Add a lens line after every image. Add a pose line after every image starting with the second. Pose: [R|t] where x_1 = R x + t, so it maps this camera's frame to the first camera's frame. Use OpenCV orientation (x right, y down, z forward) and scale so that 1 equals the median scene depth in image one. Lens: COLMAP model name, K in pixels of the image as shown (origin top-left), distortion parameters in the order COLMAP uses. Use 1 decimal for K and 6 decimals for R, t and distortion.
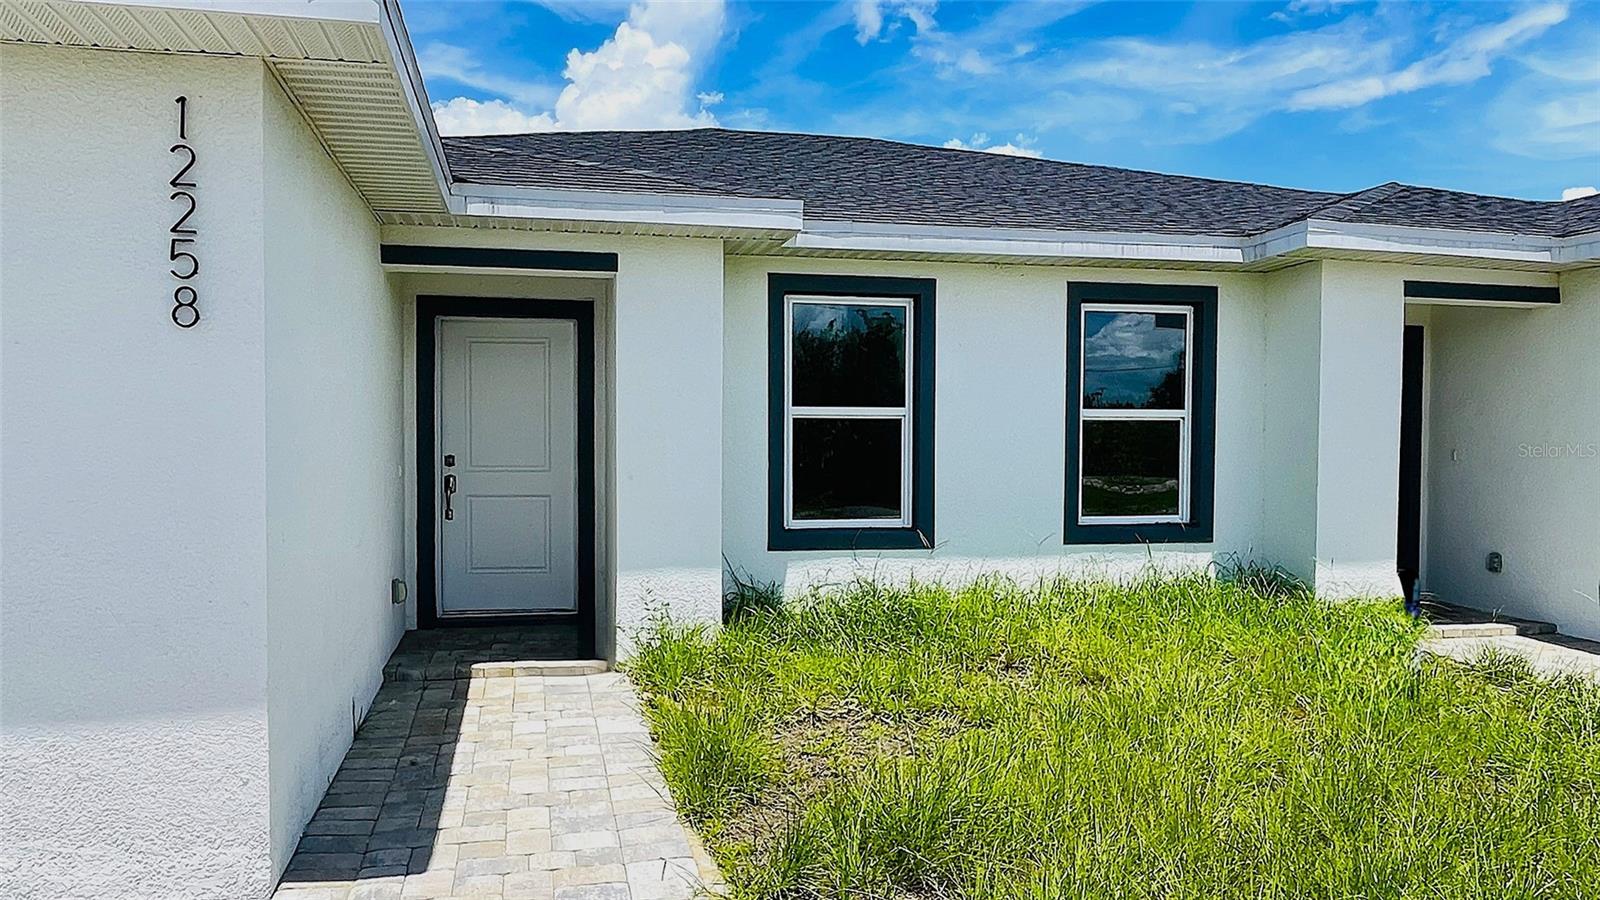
lens RADIAL K [[1158.6, 0, 794.3], [0, 1158.6, 467.1], [0, 0, 1]] dist [0.036198, -0.065301]
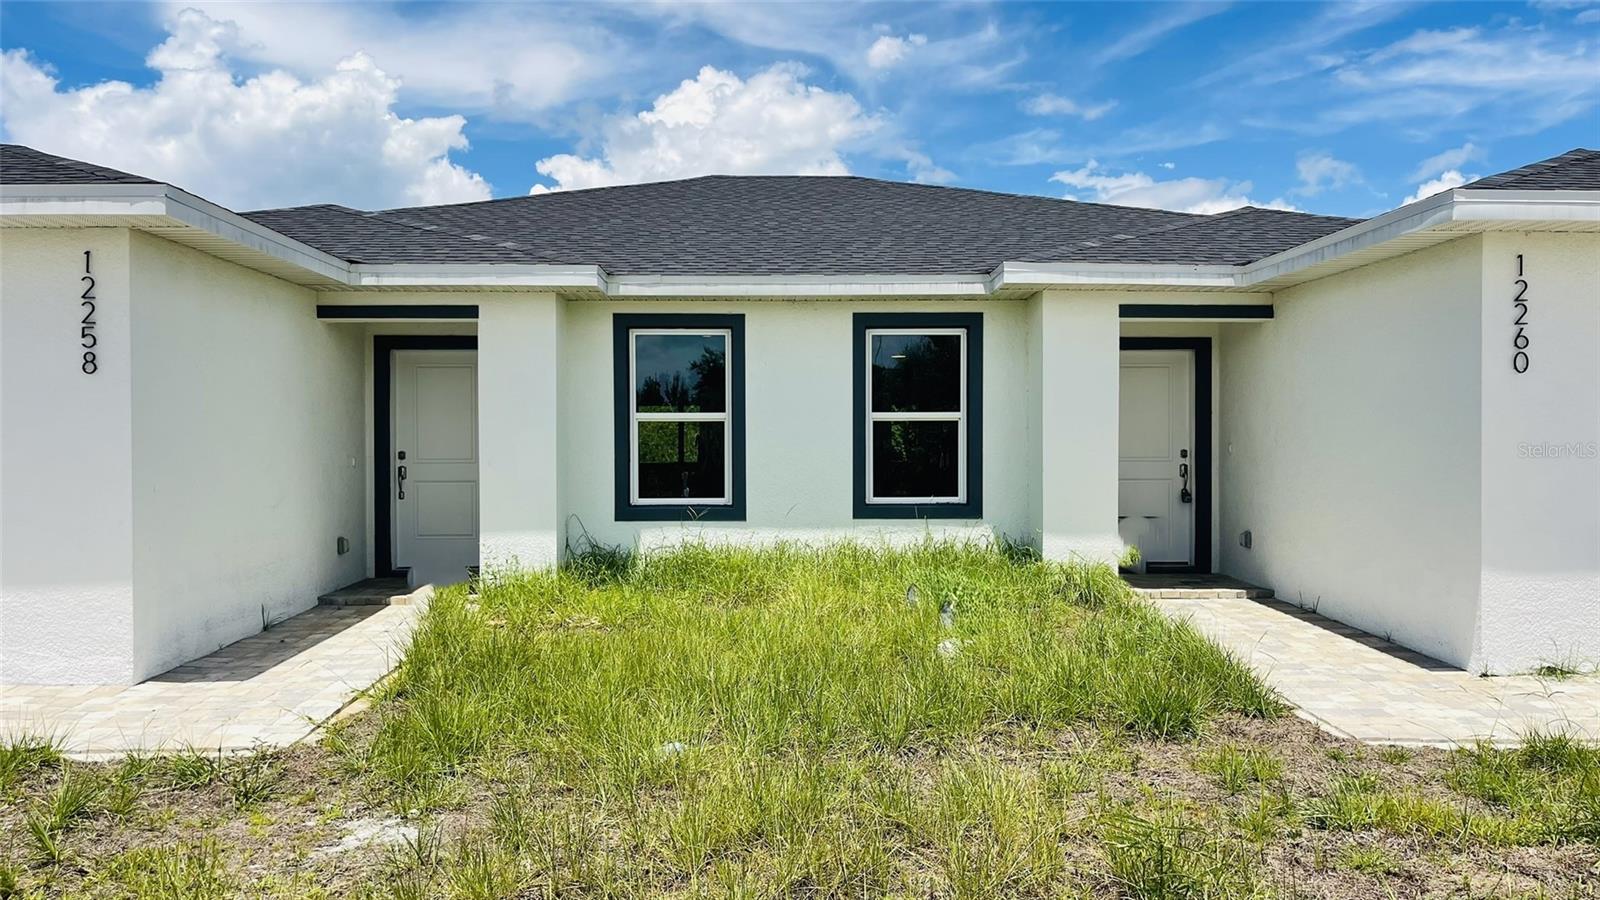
lens RADIAL K [[1212.3, 0, 806.1], [0, 1212.3, 456.0], [0, 0, 1]] dist [0.089530, -0.145610]
pose [[0.982282, -0.005106, -0.187341, 0.445007], [0.001697, 0.999830, -0.018351, 0.022699], [0.187403, 0.017708, 0.982123, -0.326741]]
